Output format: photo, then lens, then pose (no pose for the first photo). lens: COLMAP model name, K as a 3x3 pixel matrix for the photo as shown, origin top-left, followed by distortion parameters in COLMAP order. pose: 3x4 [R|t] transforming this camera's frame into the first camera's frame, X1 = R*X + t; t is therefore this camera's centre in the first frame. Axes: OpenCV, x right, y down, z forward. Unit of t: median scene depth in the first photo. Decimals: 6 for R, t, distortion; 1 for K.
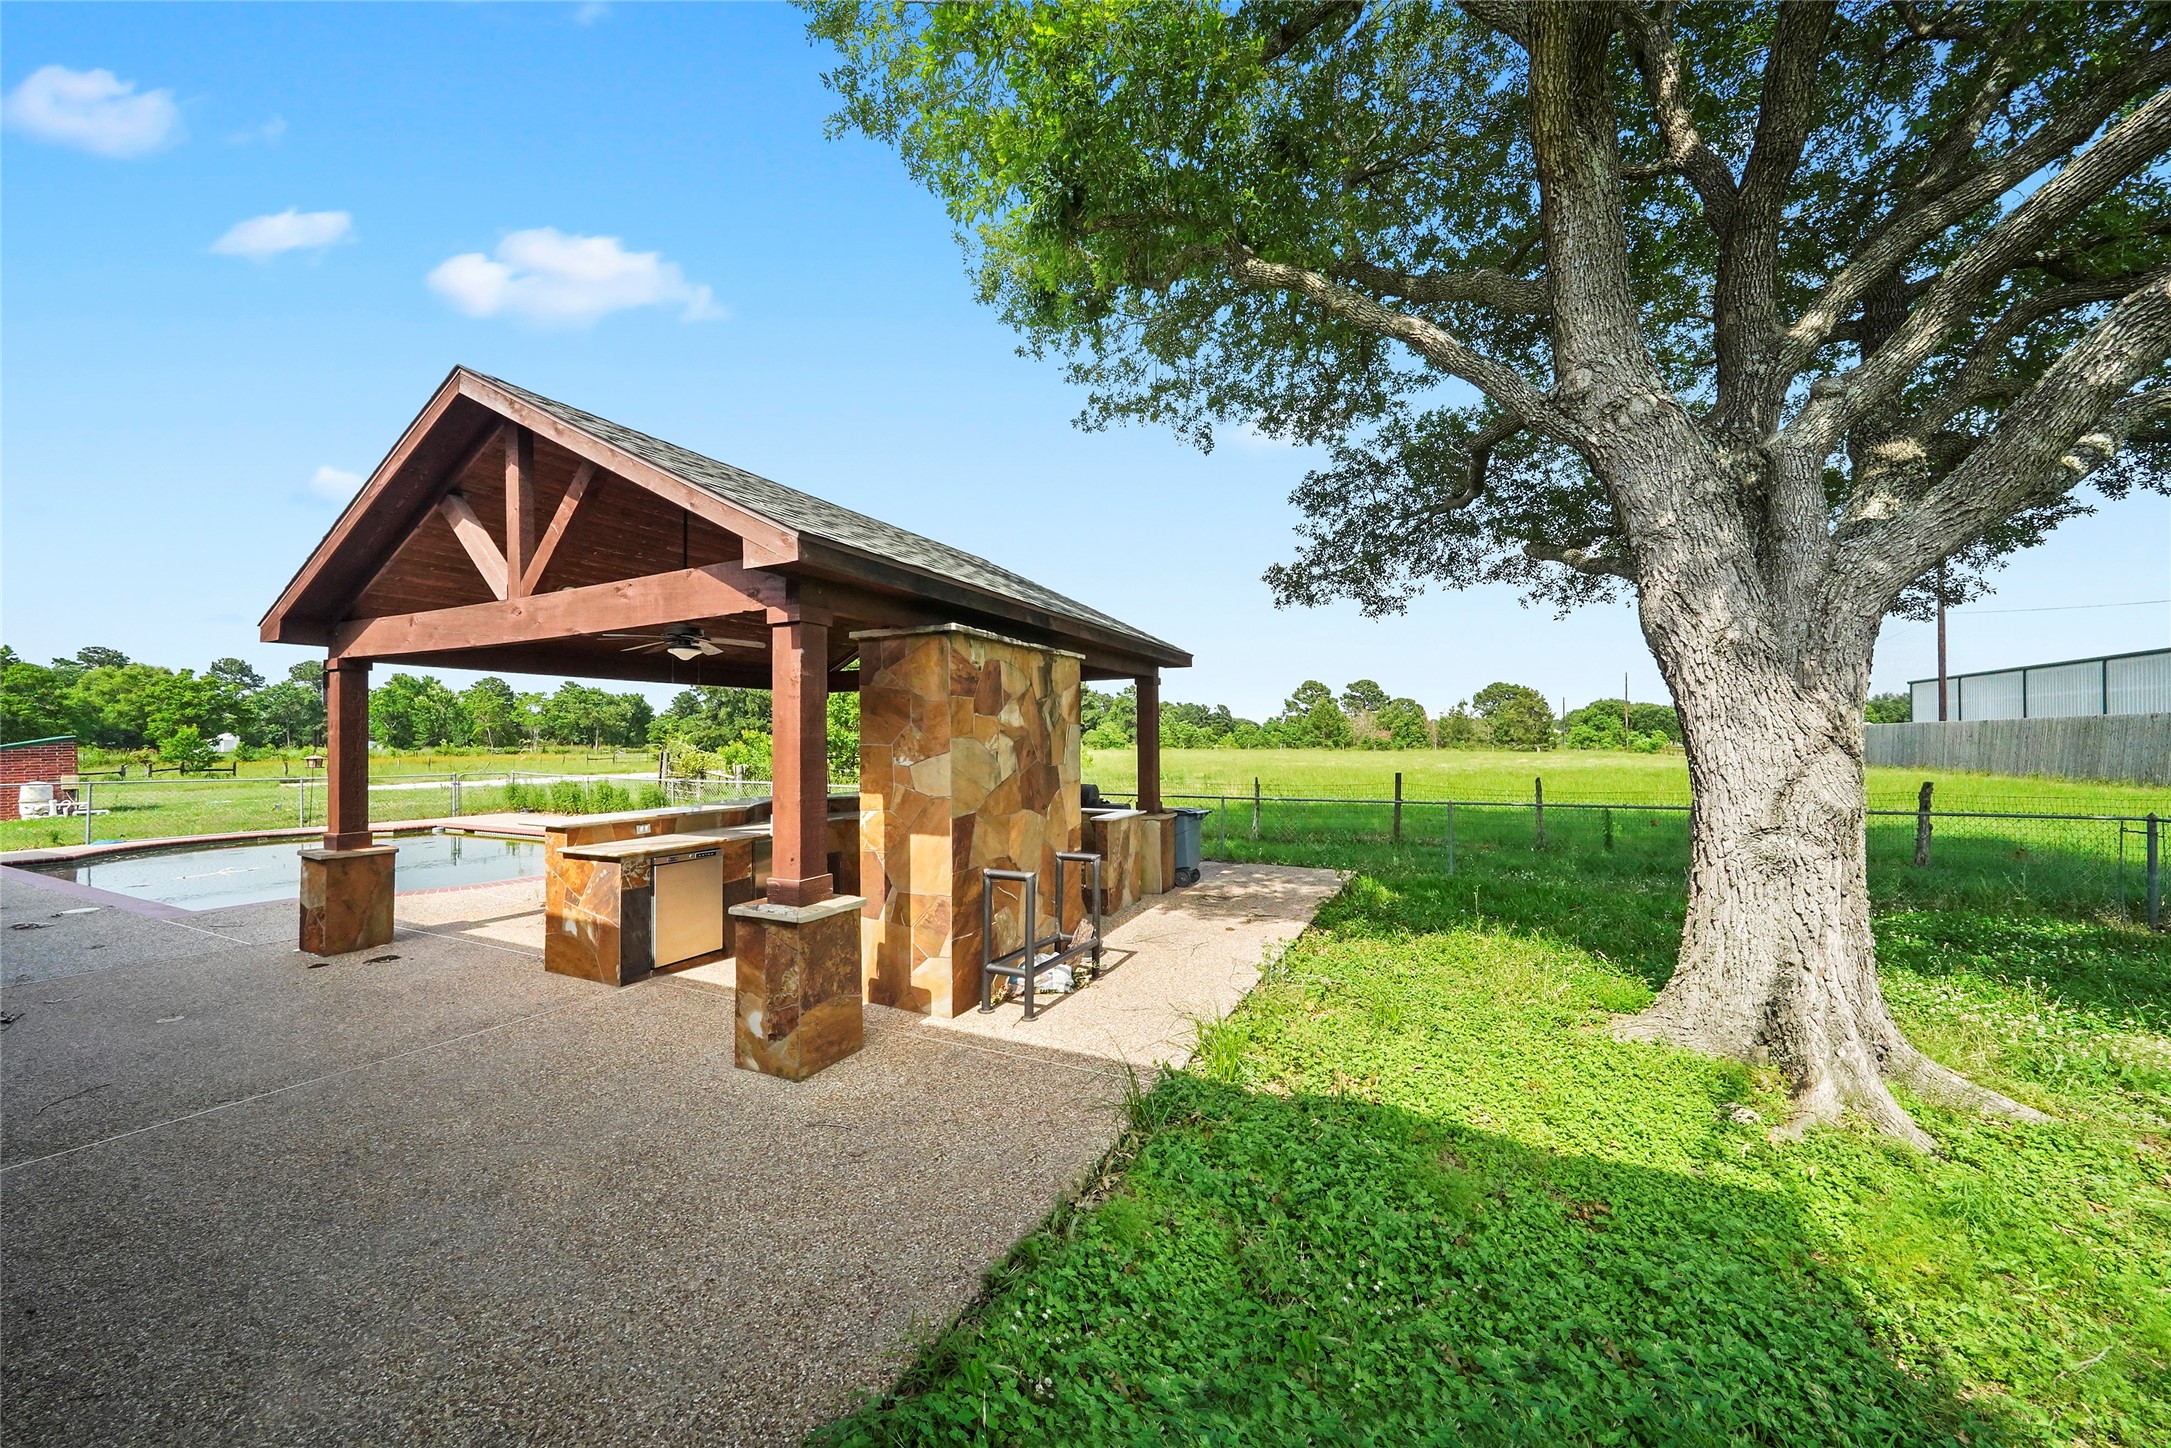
lens RADIAL K [[757.7, 0, 1085.5], [0, 757.7, 724.0], [0, 0, 1]] dist [-0.007120, -0.000050]
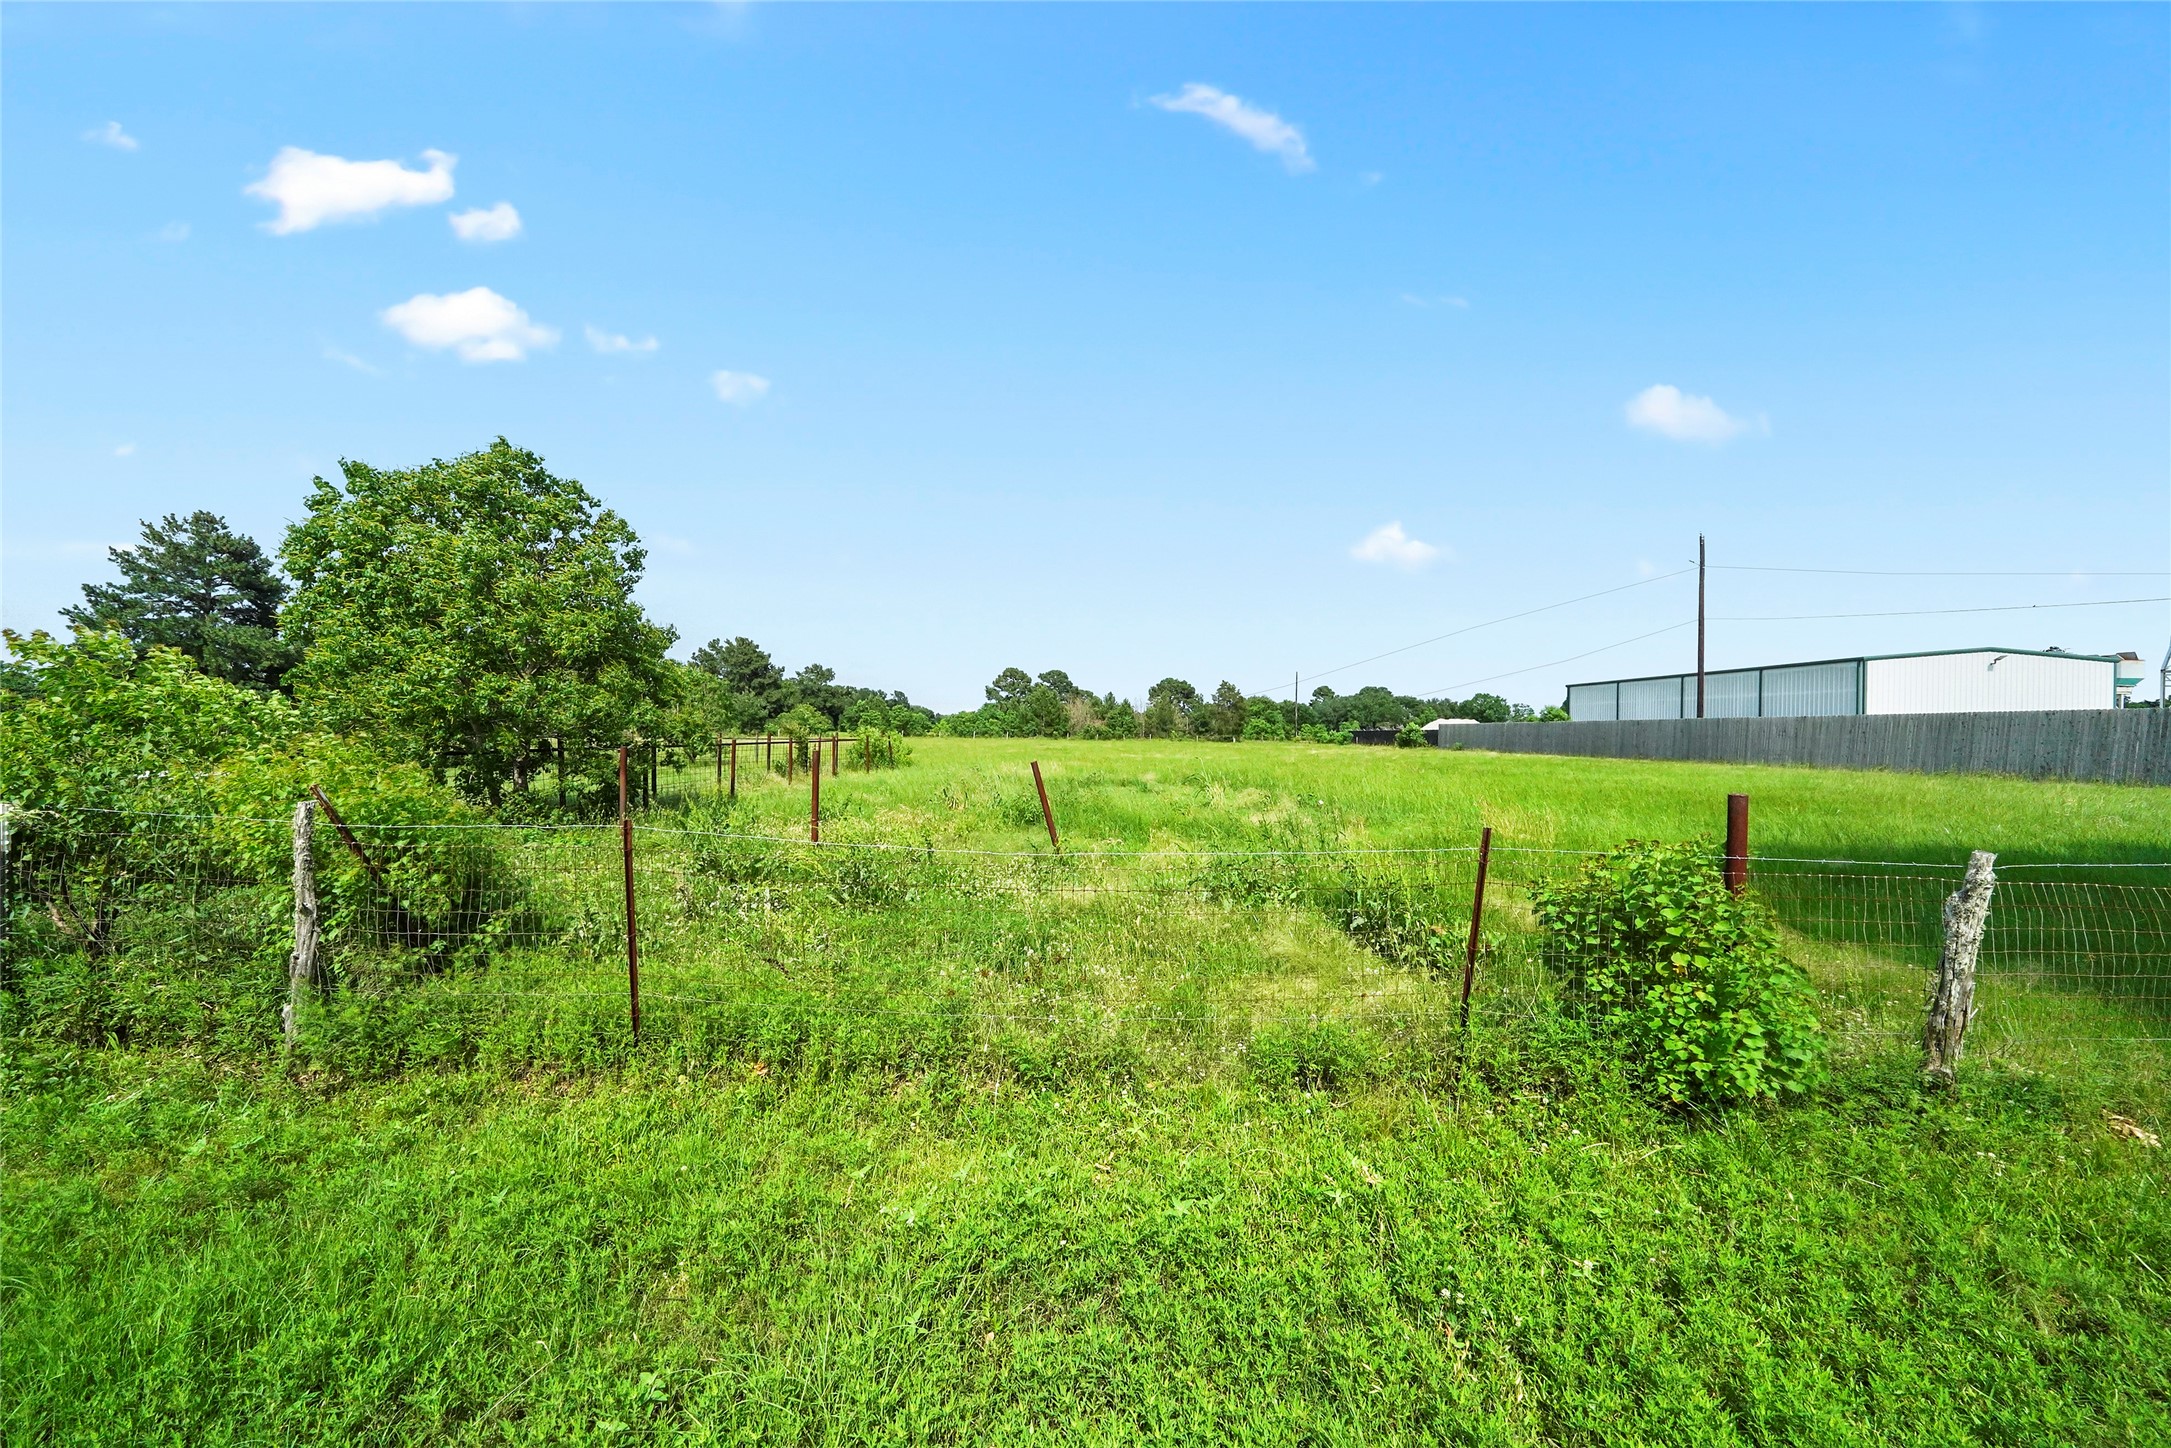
lens RADIAL K [[757.7, 0, 1085.5], [0, 757.7, 724.0], [0, 0, 1]] dist [-0.007120, -0.000050]
pose [[0.909193, 0.015766, 0.416077, -1.106785], [-0.022300, 0.999692, 0.010848, 0.111746], [-0.415778, -0.019141, 0.909265, 2.930395]]
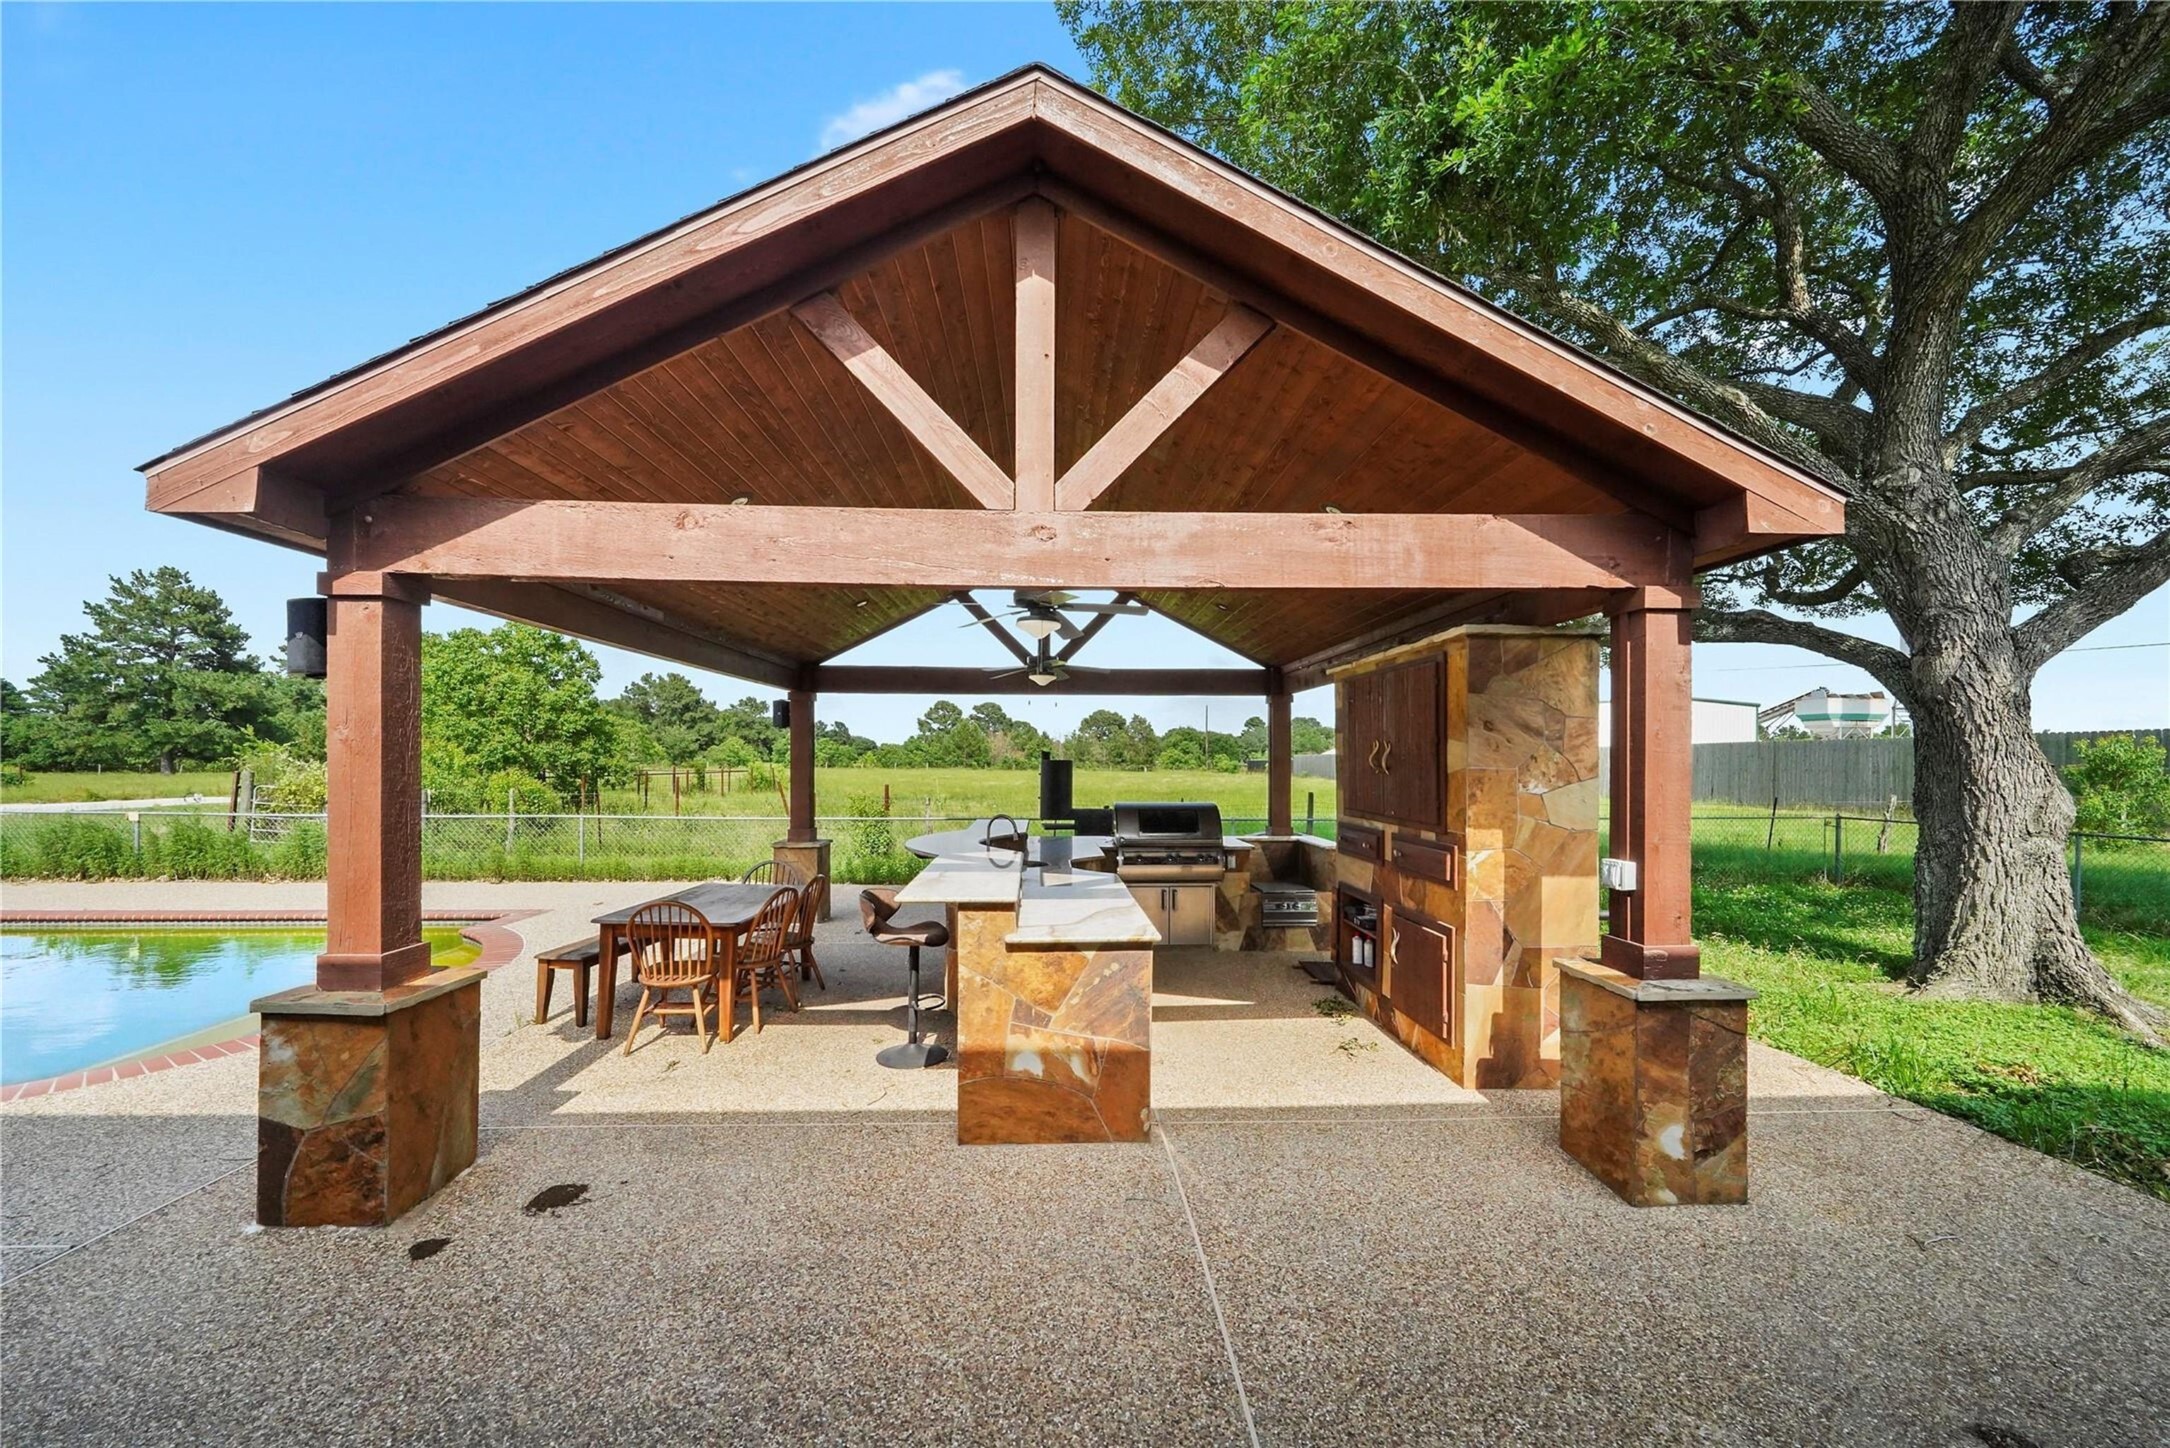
lens RADIAL K [[765.9, 0, 1074.3], [0, 765.9, 751.8], [0, 0, 1]] dist [-0.008843, 0.000125]
pose [[0.885988, 0.013492, 0.463511, -0.989046], [-0.018965, 0.999795, 0.007149, 0.011979], [-0.463319, -0.015125, 0.886062, 0.460875]]
